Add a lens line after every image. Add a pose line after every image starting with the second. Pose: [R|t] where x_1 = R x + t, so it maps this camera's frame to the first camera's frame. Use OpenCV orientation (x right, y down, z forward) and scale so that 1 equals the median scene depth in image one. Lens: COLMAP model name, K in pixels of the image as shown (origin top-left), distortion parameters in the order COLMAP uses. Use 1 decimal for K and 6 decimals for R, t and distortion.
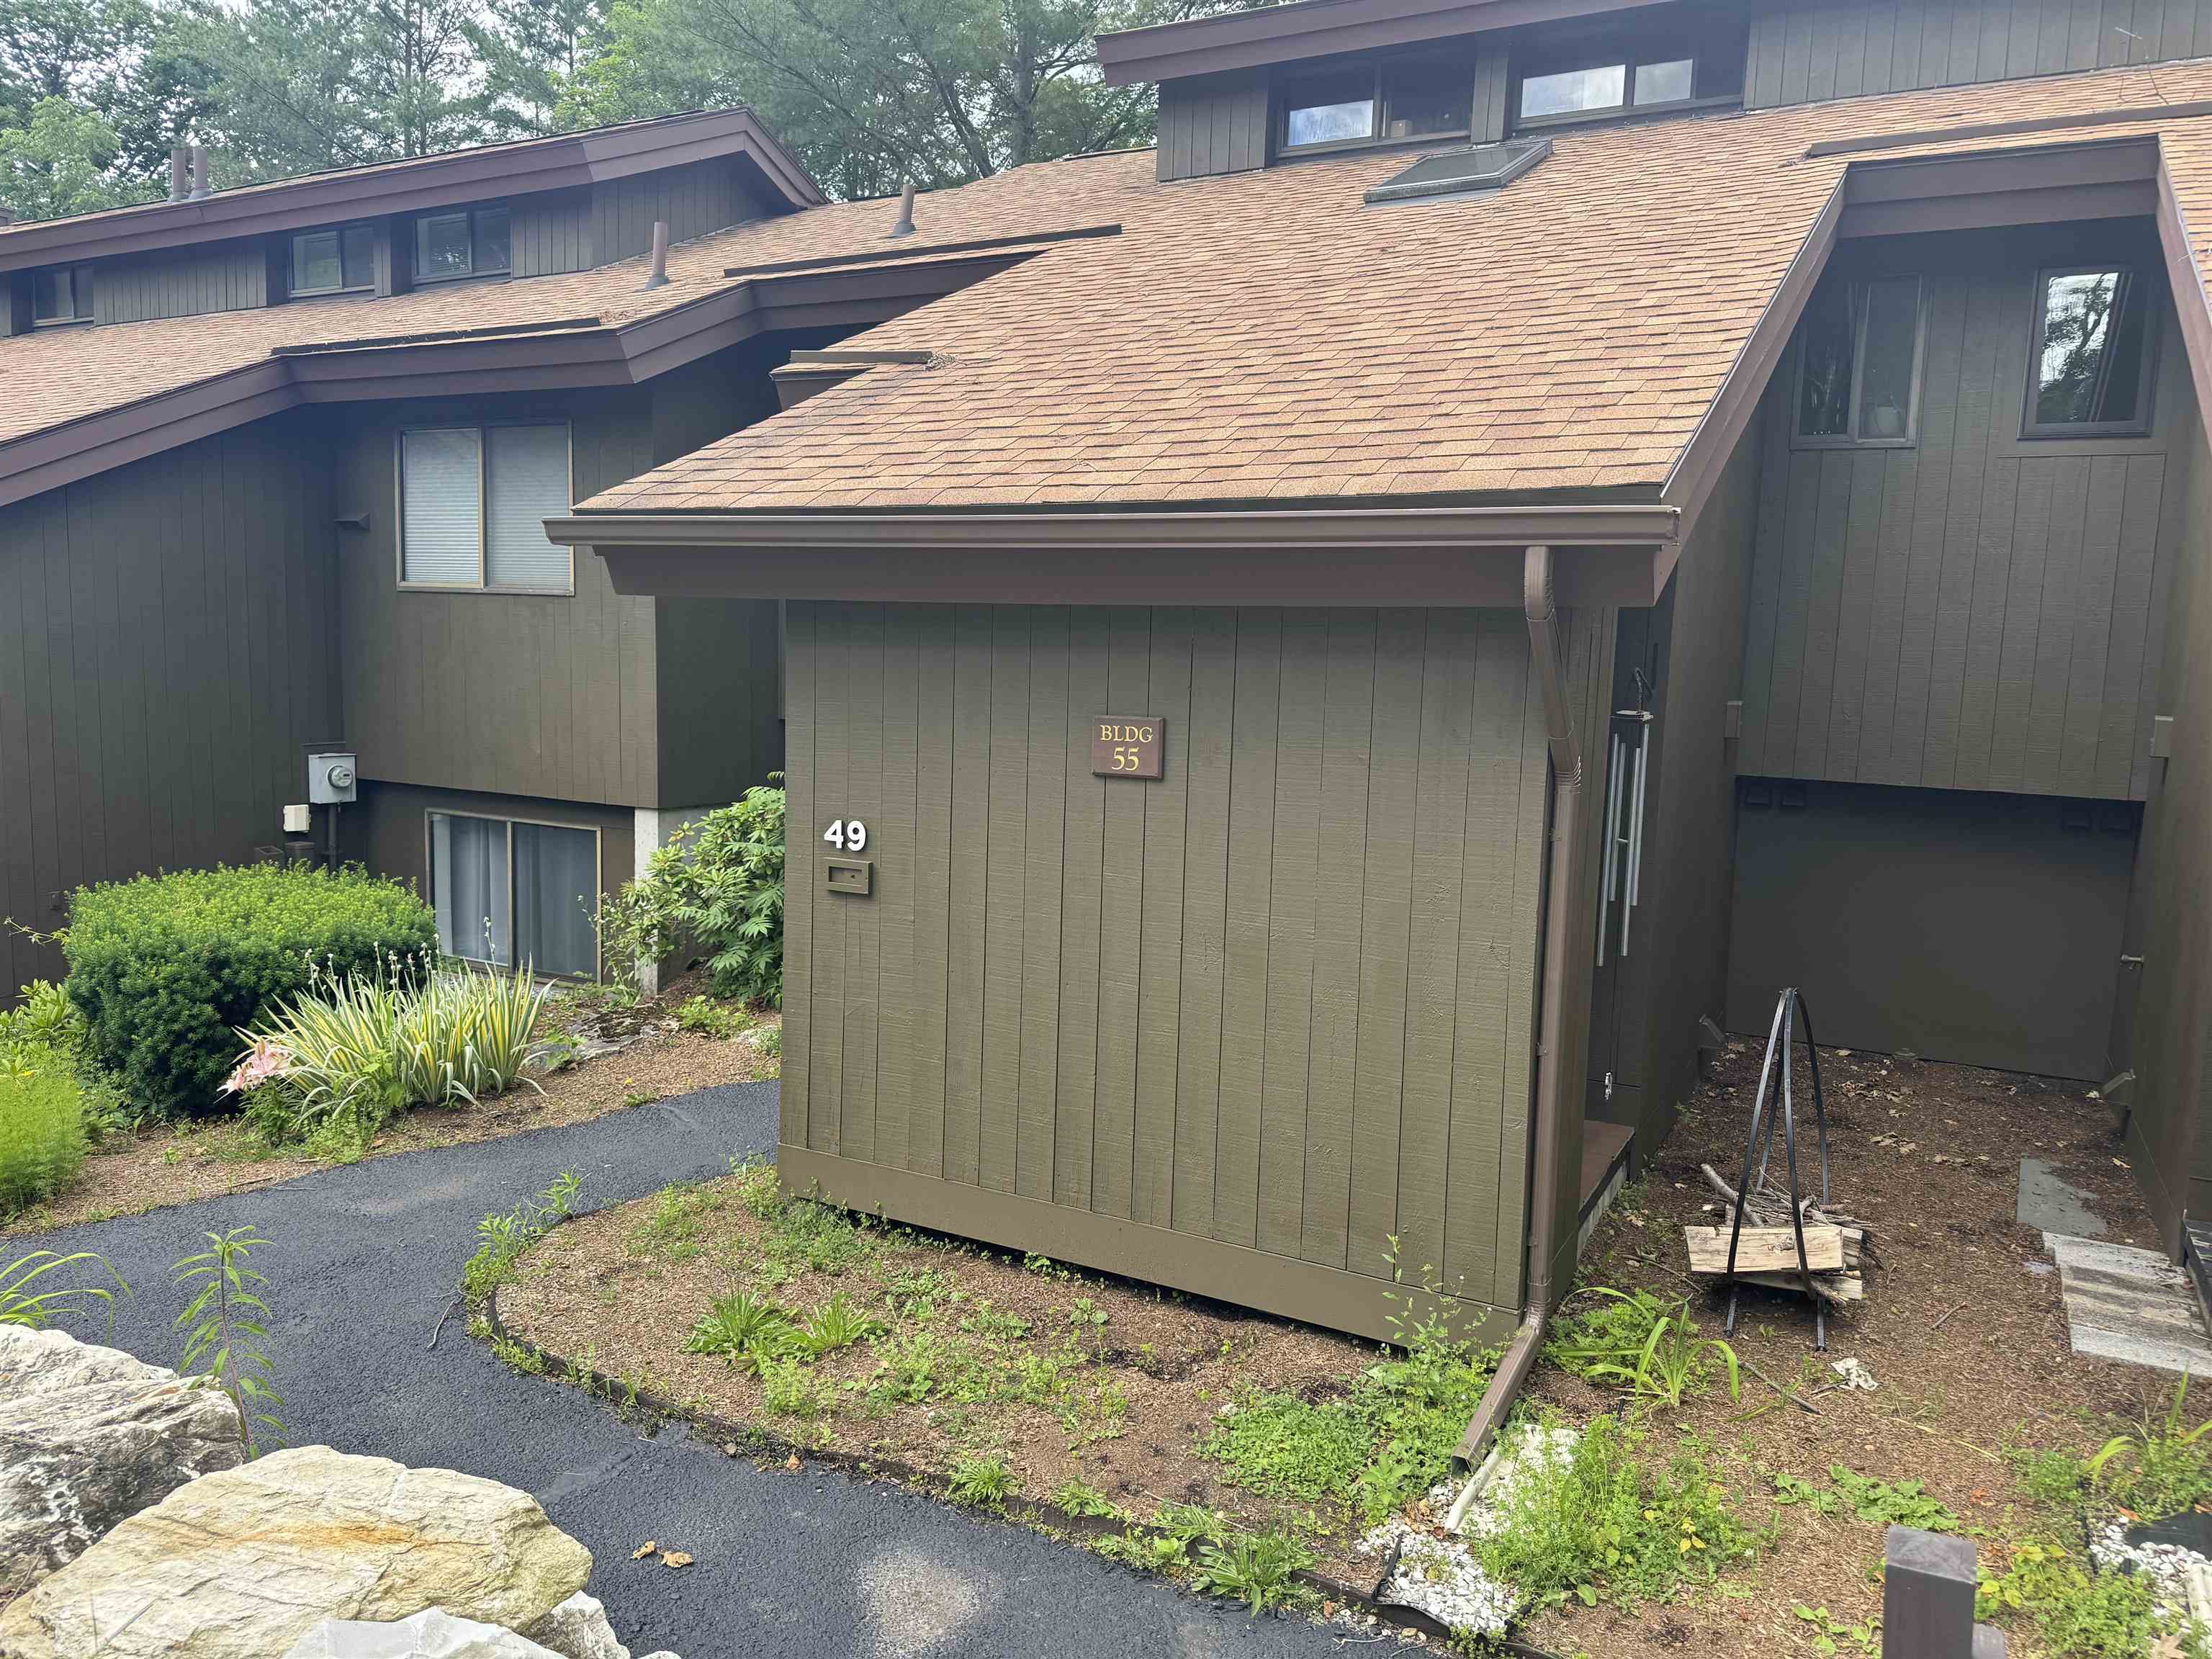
lens RADIAL K [[1546.8, 0, 1109.6], [0, 1546.8, 838.3], [0, 0, 1]] dist [0.079905, -0.101107]
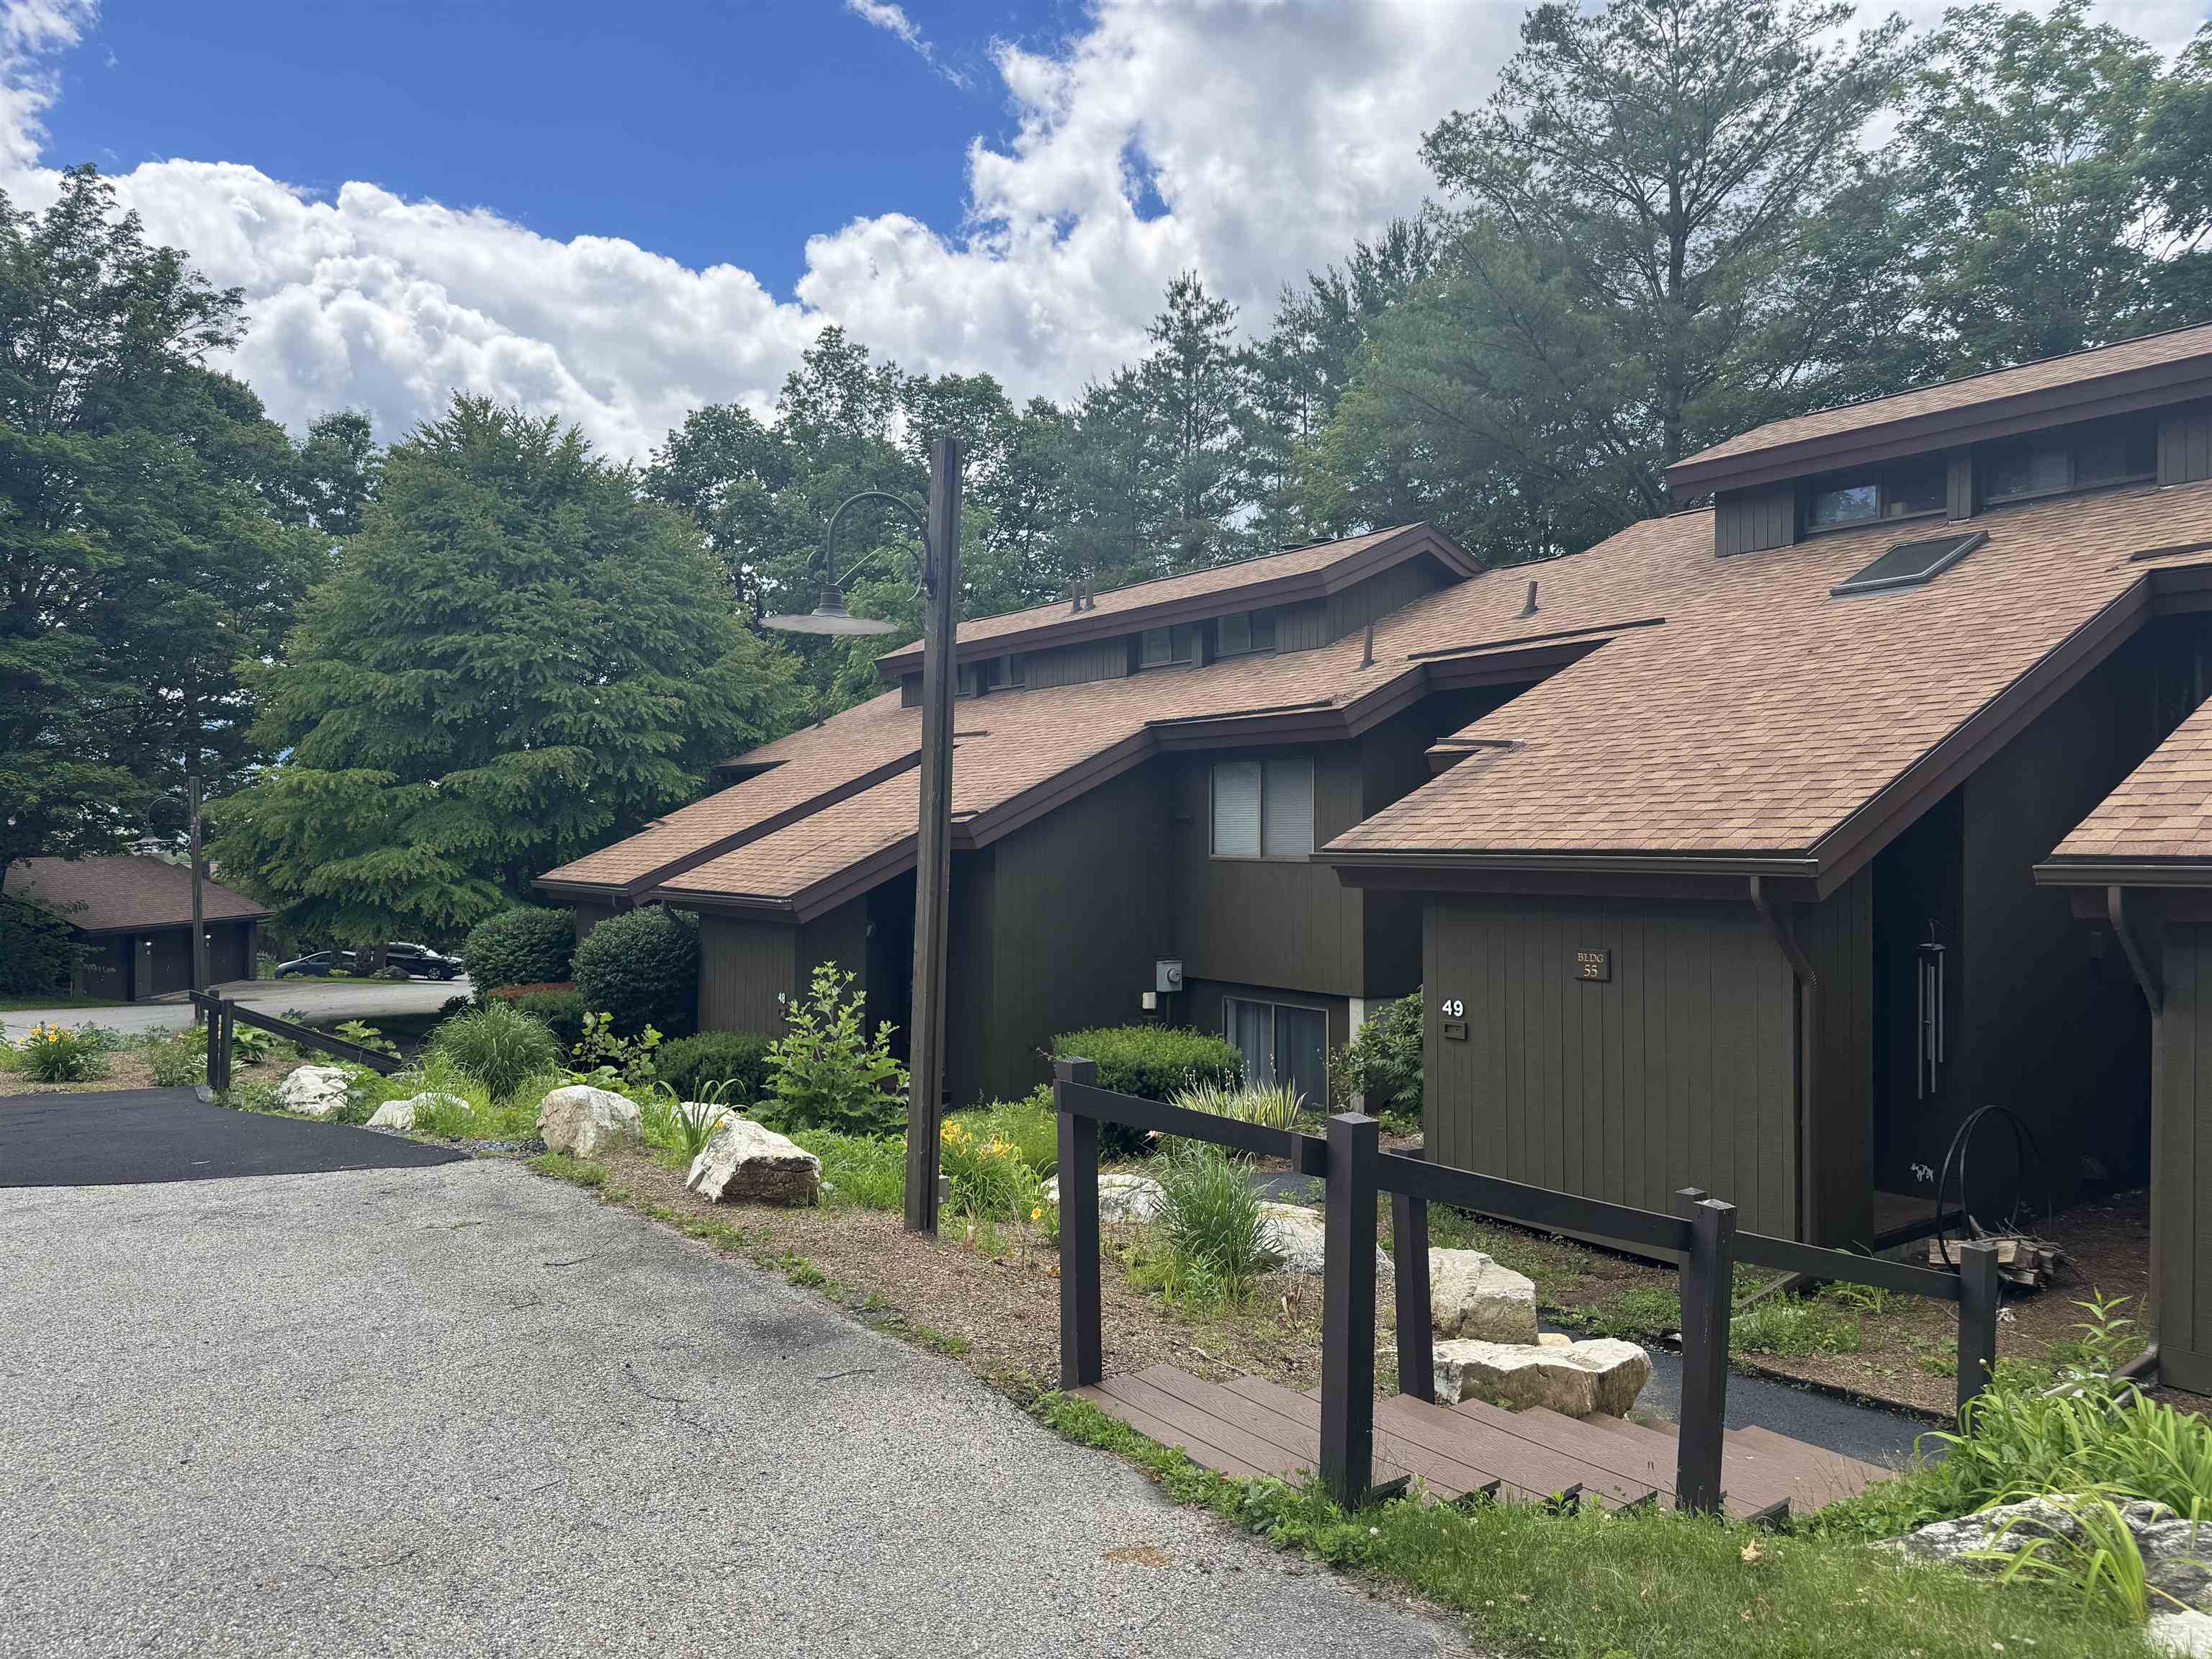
lens RADIAL K [[1534.7, 0, 1110.3], [0, 1534.7, 836.3], [0, 0, 1]] dist [0.135092, -0.137639]
pose [[0.900862, -0.032570, -0.432882, 0.224215], [-0.024155, 0.991876, -0.124896, 0.028837], [0.433433, 0.122970, 0.892756, -0.735604]]
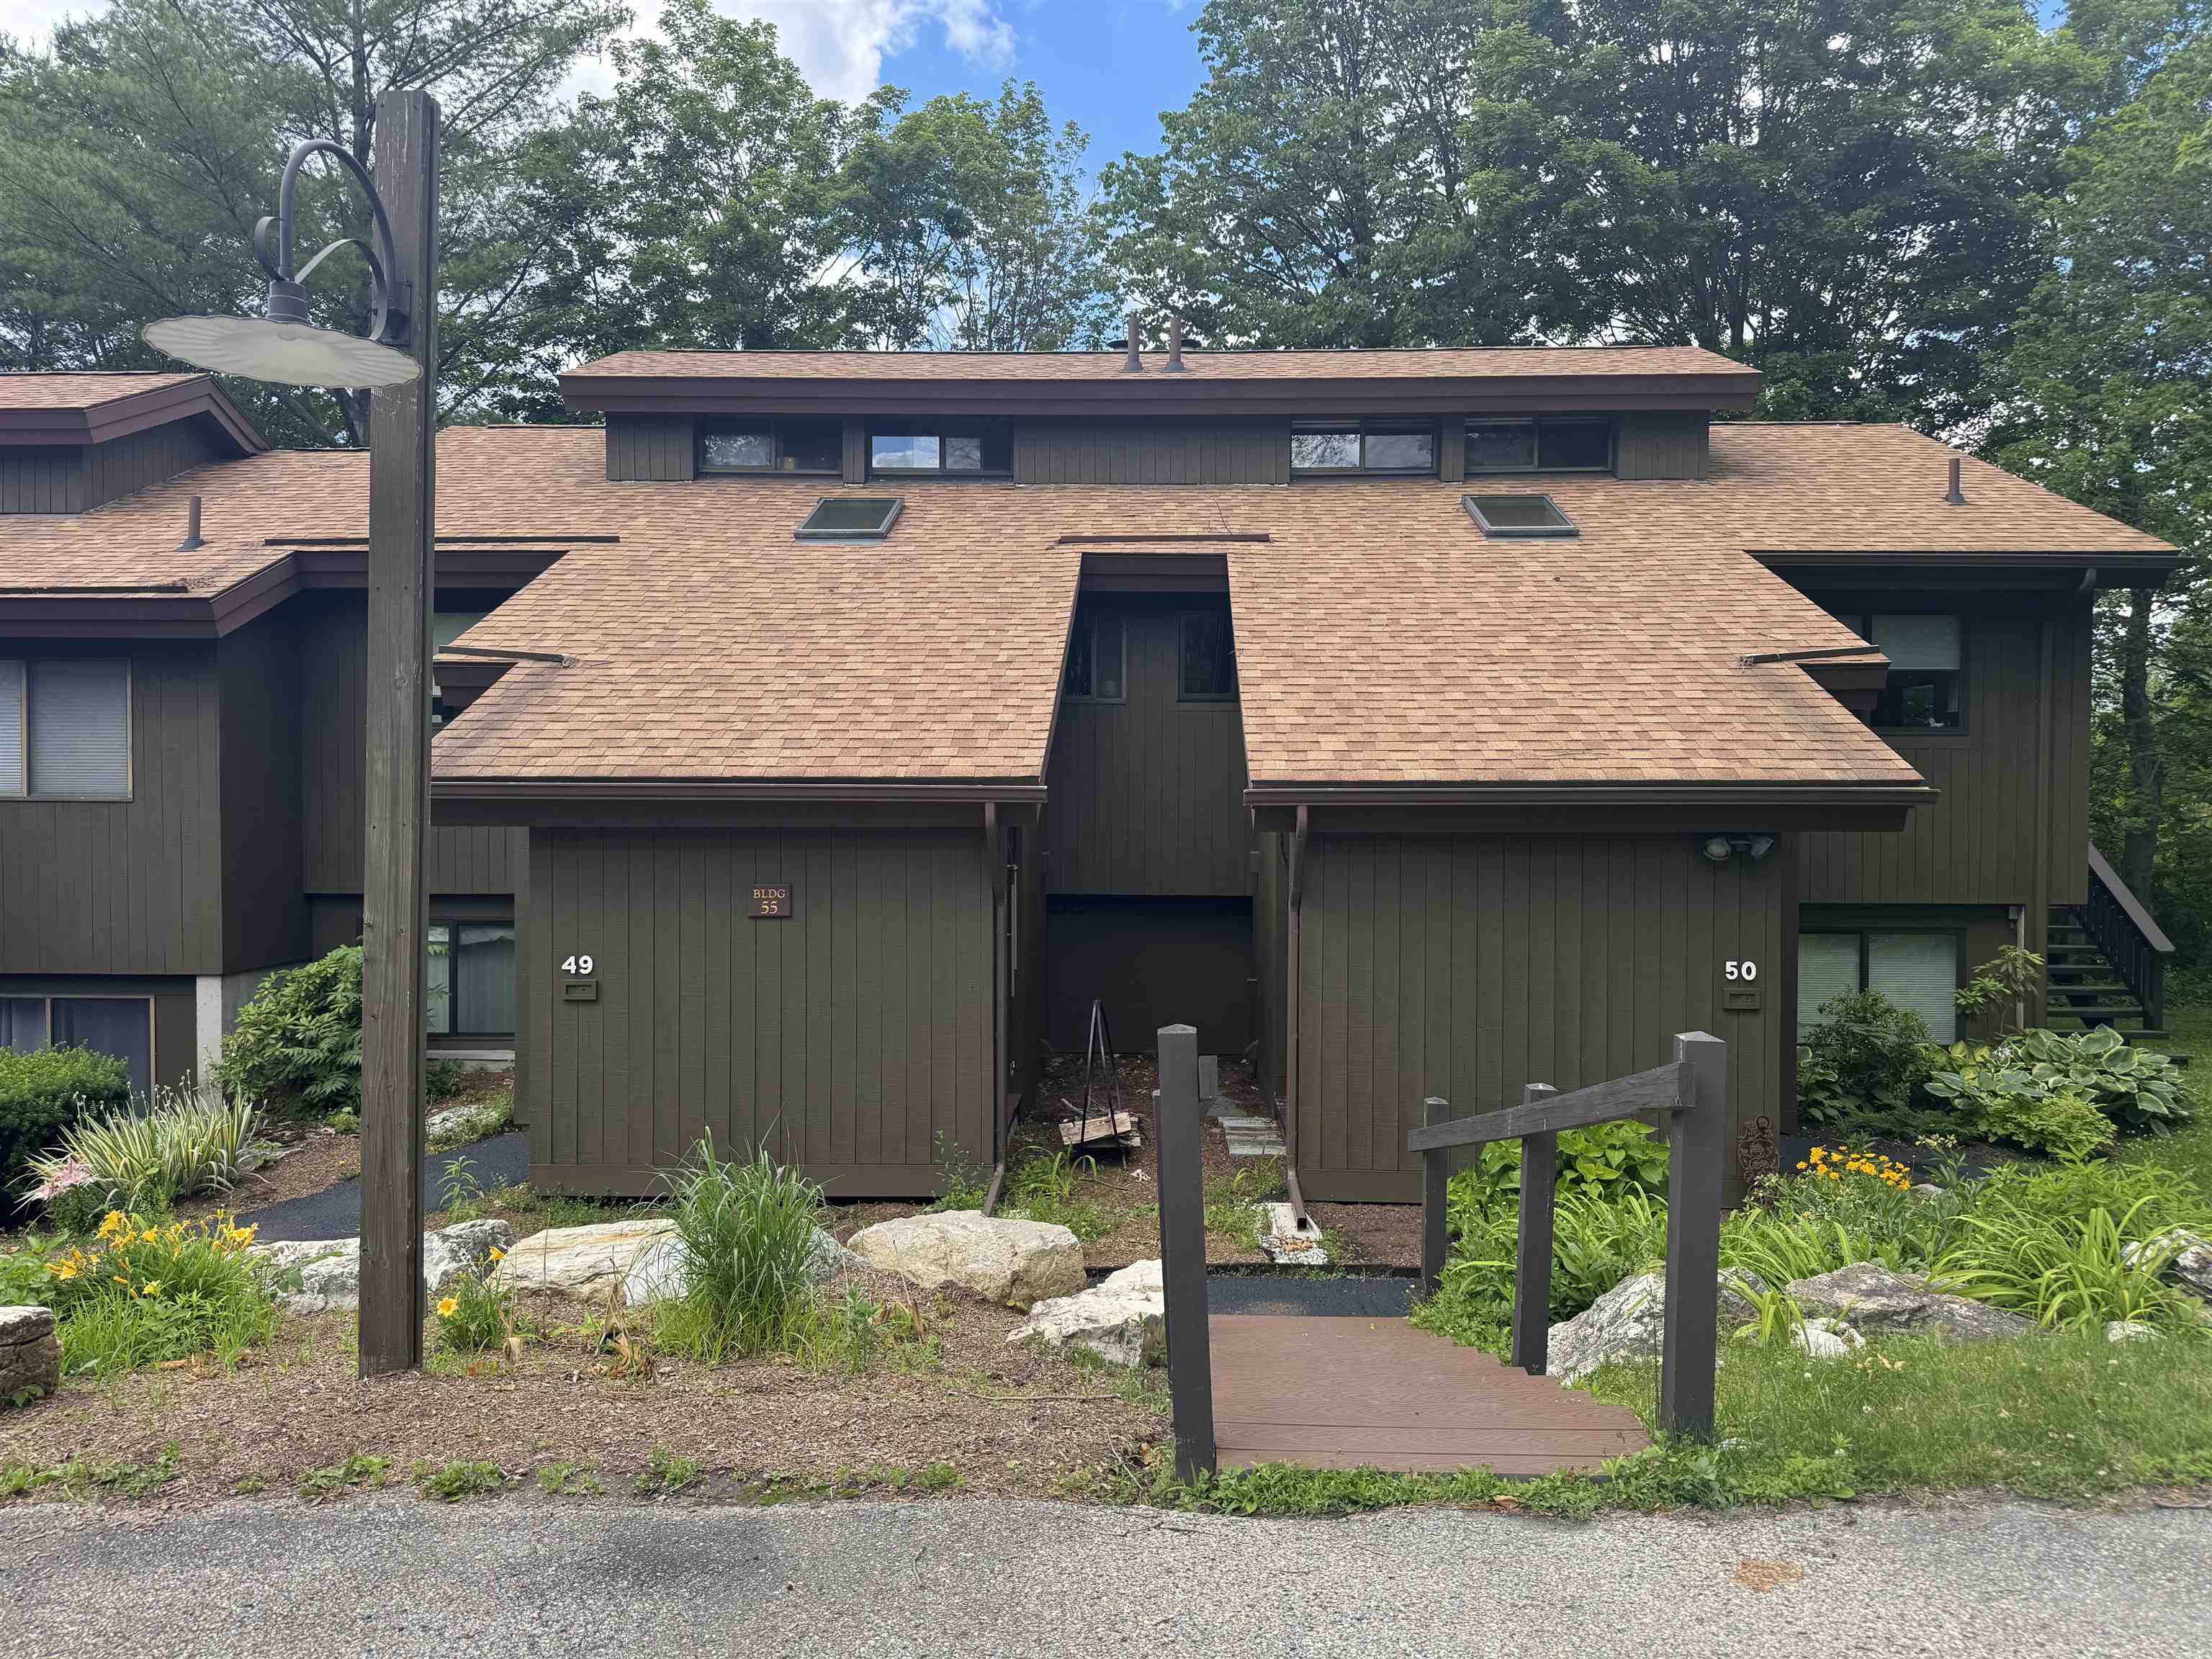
lens RADIAL K [[1546.8, 0, 1109.6], [0, 1546.8, 838.3], [0, 0, 1]] dist [0.079905, -0.101107]
pose [[0.896345, -0.043236, 0.441245, -0.303141], [0.079141, 0.994853, -0.063284, 0.010739], [-0.436237, 0.091645, 0.895153, -0.582301]]
